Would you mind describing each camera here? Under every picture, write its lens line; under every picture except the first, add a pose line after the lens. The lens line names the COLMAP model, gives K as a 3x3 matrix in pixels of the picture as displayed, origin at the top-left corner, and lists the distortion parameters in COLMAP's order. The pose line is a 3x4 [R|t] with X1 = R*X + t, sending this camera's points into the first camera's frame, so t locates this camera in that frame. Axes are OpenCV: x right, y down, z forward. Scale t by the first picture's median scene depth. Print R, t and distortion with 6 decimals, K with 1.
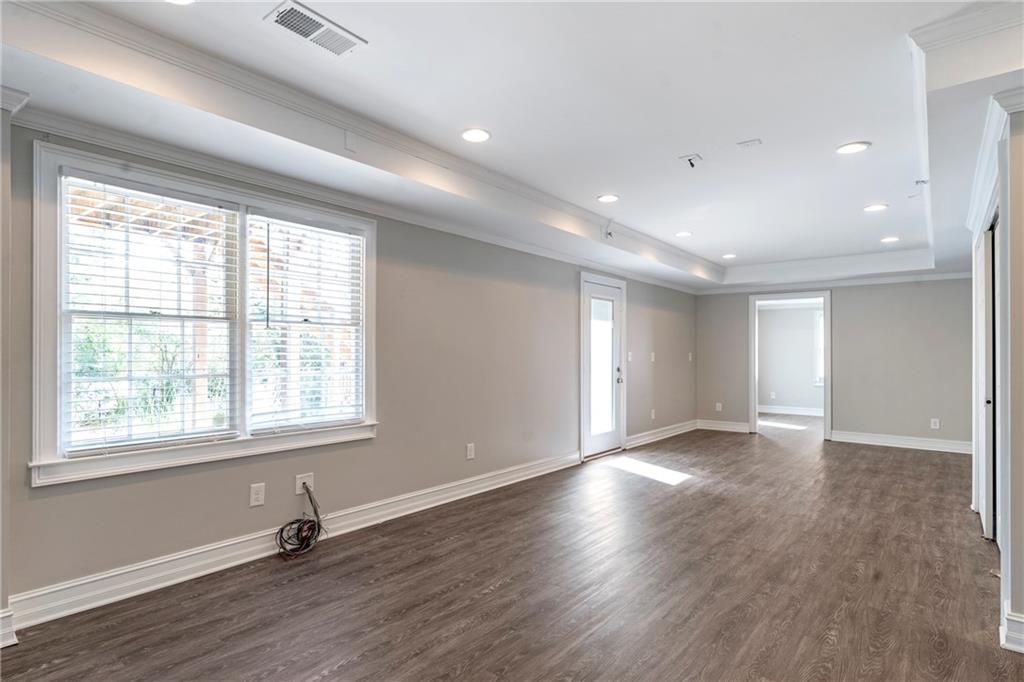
lens RADIAL K [[519.2, 0, 519.3], [0, 519.2, 348.4], [0, 0, 1]] dist [-0.006982, 0.004201]
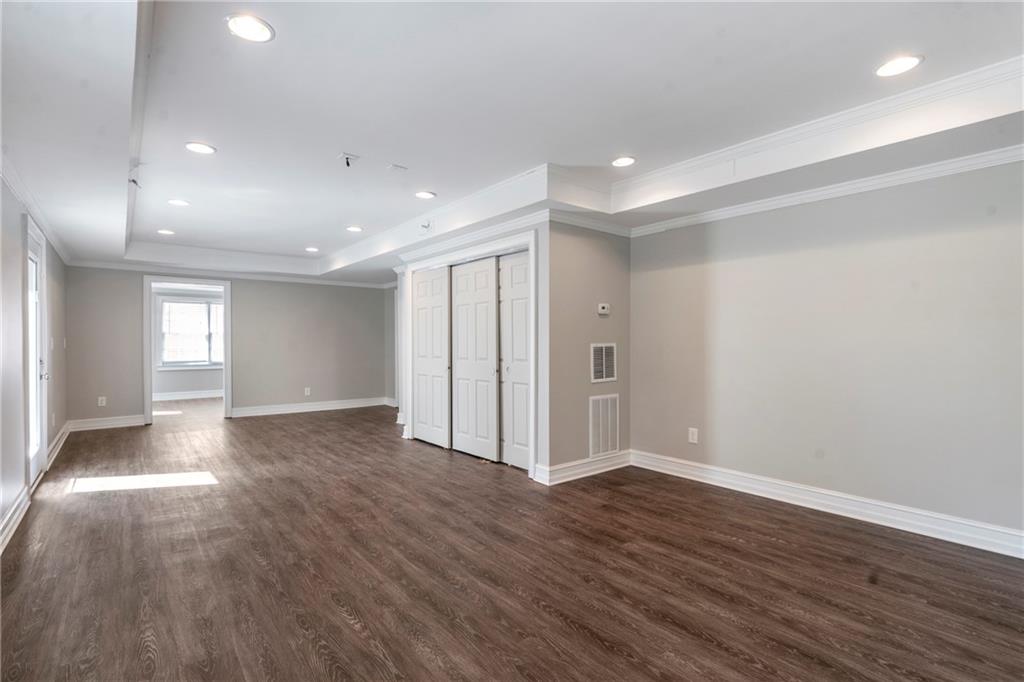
lens RADIAL K [[488.5, 0, 493.9], [0, 488.5, 339.7], [0, 0, 1]] dist [0.002743, -0.000116]
pose [[0.242929, -0.000414, 0.970044, -0.509523], [-0.011966, 0.999923, 0.003423, 0.003690], [-0.969970, -0.012439, 0.242905, 0.401151]]
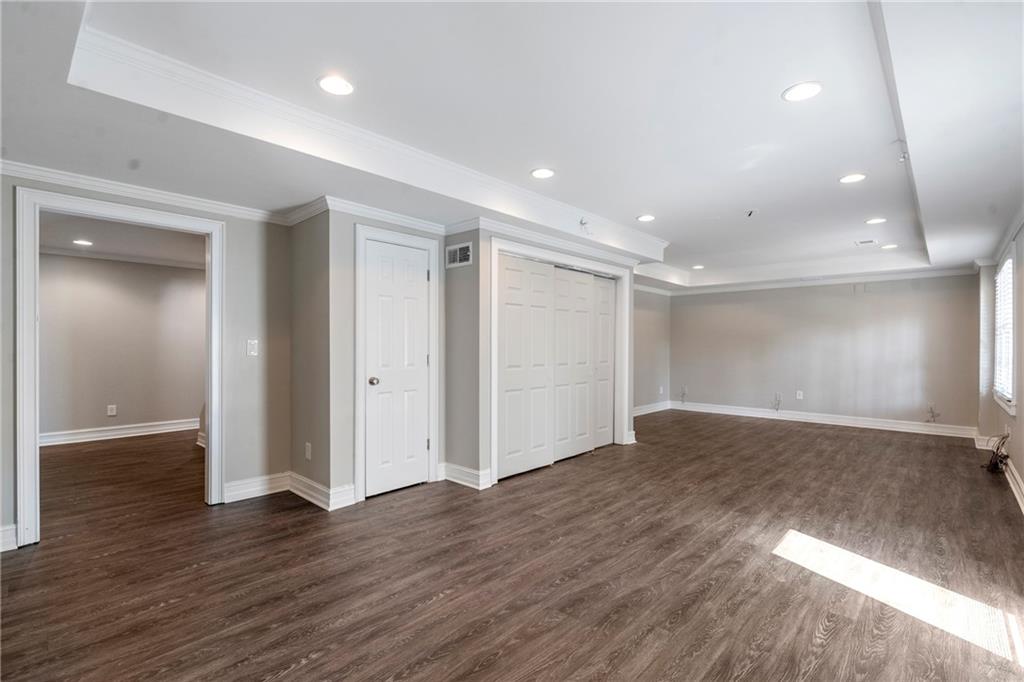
lens RADIAL K [[469.5, 0, 517.2], [0, 469.5, 346.1], [0, 0, 1]] dist [-0.007334, 0.003231]
pose [[-0.997577, -0.008812, 0.069004, 0.776864], [-0.009621, 0.999889, -0.011399, 0.025891], [-0.068896, -0.012035, -0.997551, 2.051646]]
